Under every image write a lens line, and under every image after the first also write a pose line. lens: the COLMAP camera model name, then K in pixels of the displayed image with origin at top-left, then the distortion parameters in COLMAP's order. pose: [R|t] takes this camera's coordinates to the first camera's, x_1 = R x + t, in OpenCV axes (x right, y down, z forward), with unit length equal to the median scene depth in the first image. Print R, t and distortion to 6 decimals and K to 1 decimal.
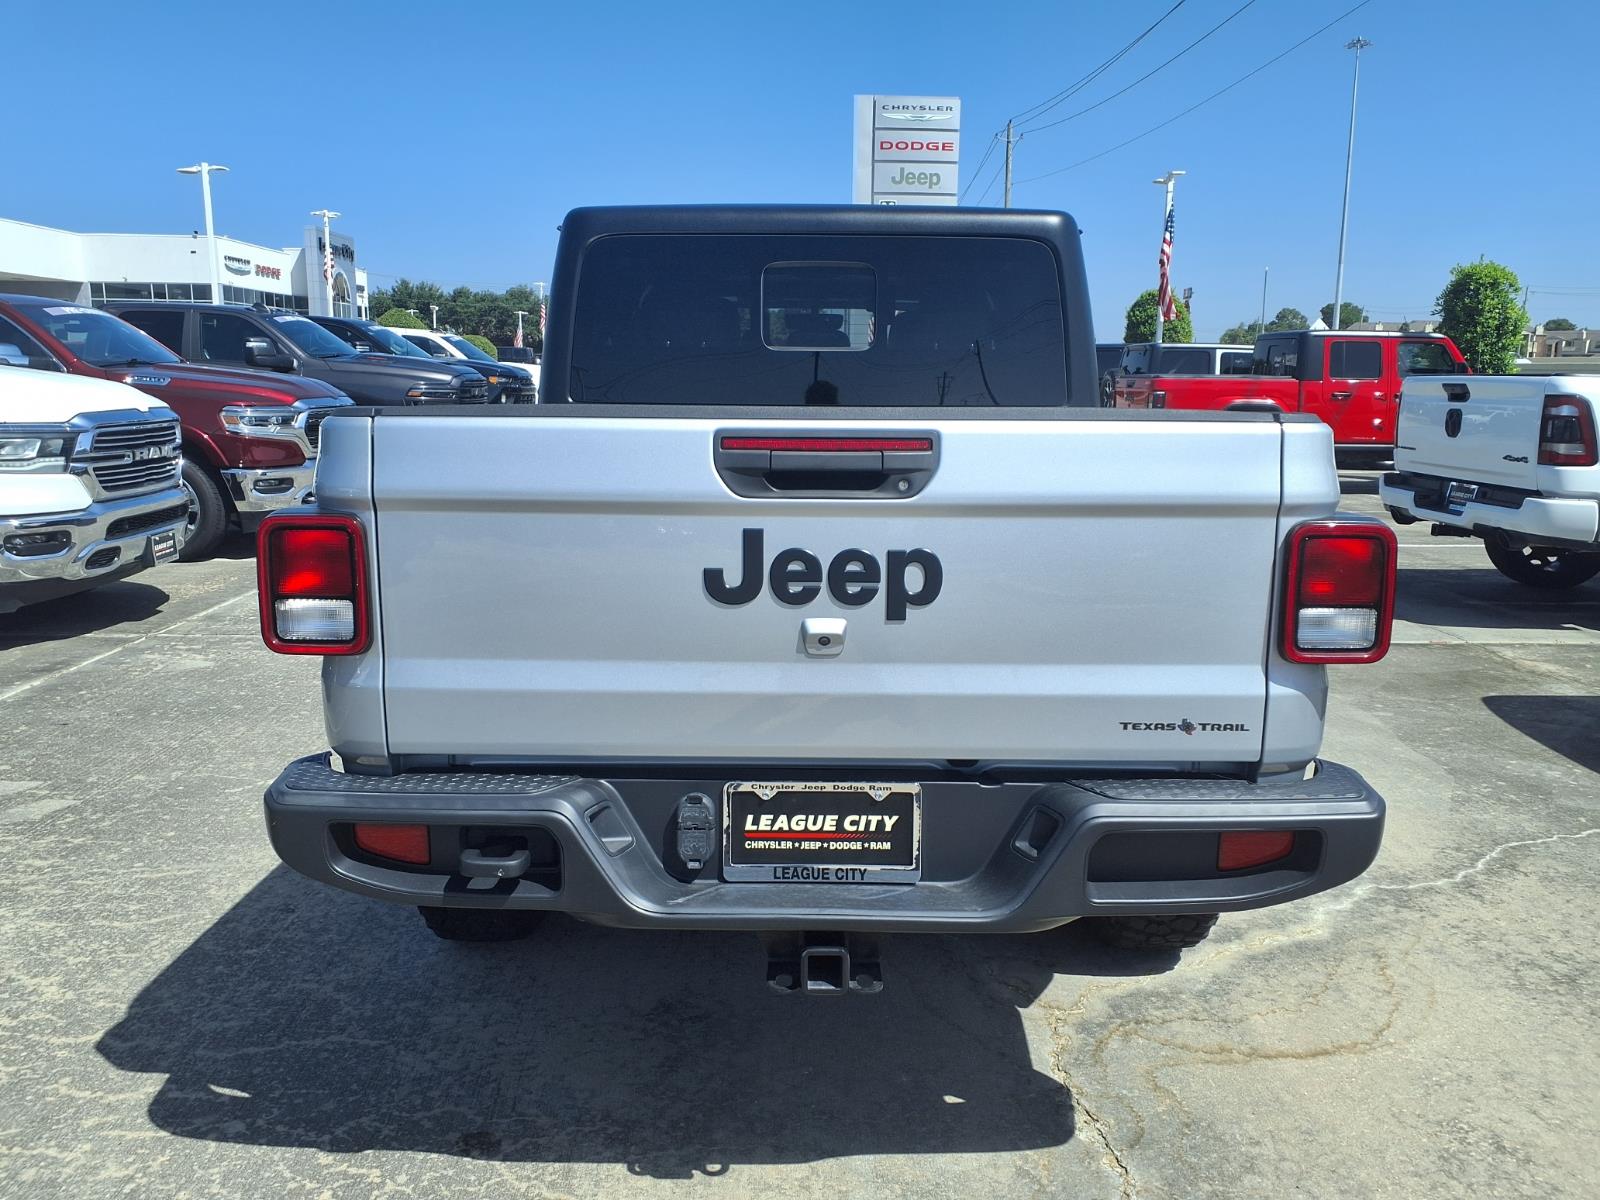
lens RADIAL K [[1272.8, 0, 785.2], [0, 1272.8, 598.7], [0, 0, 1]] dist [0.097308, -0.116243]
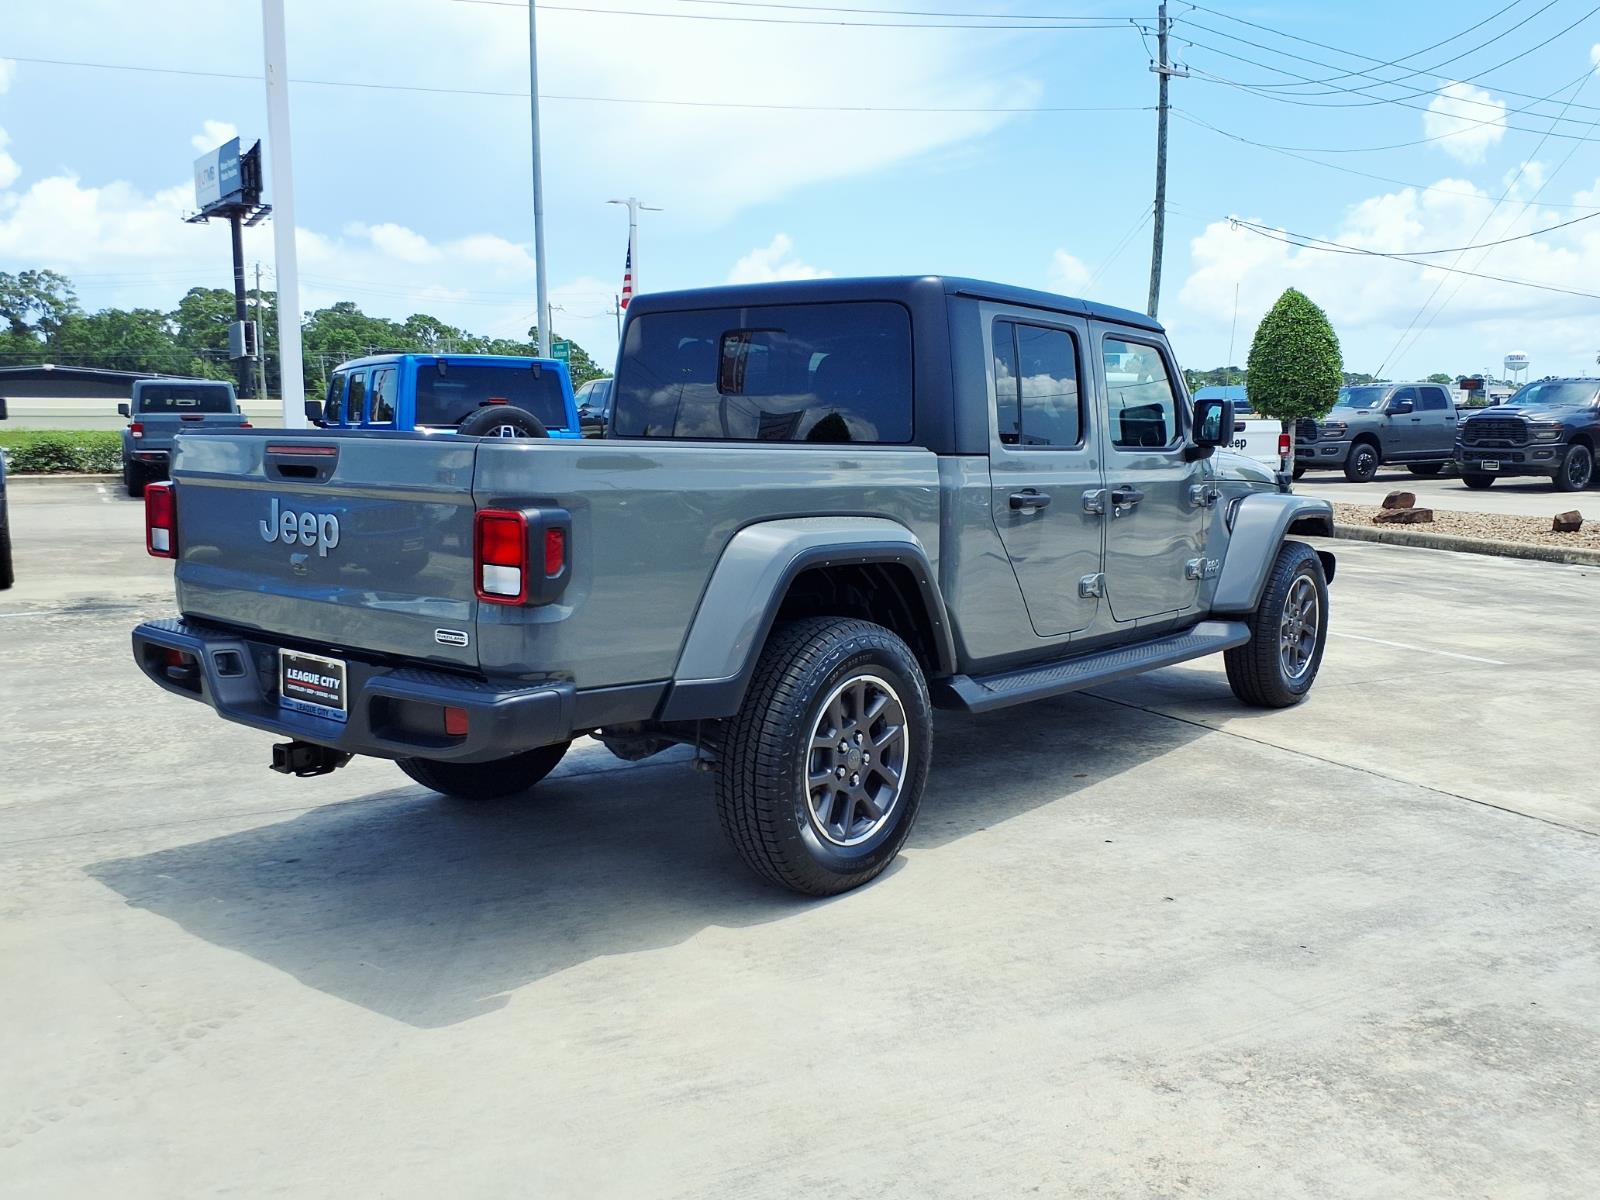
lens RADIAL K [[1272.8, 0, 785.2], [0, 1272.8, 598.7], [0, 0, 1]] dist [0.097308, -0.116243]
pose [[0.789166, 0.085210, -0.608241, 1.508257], [-0.110698, 0.993844, -0.004396, 0.013317], [0.604122, 0.070801, 0.793741, 0.044205]]
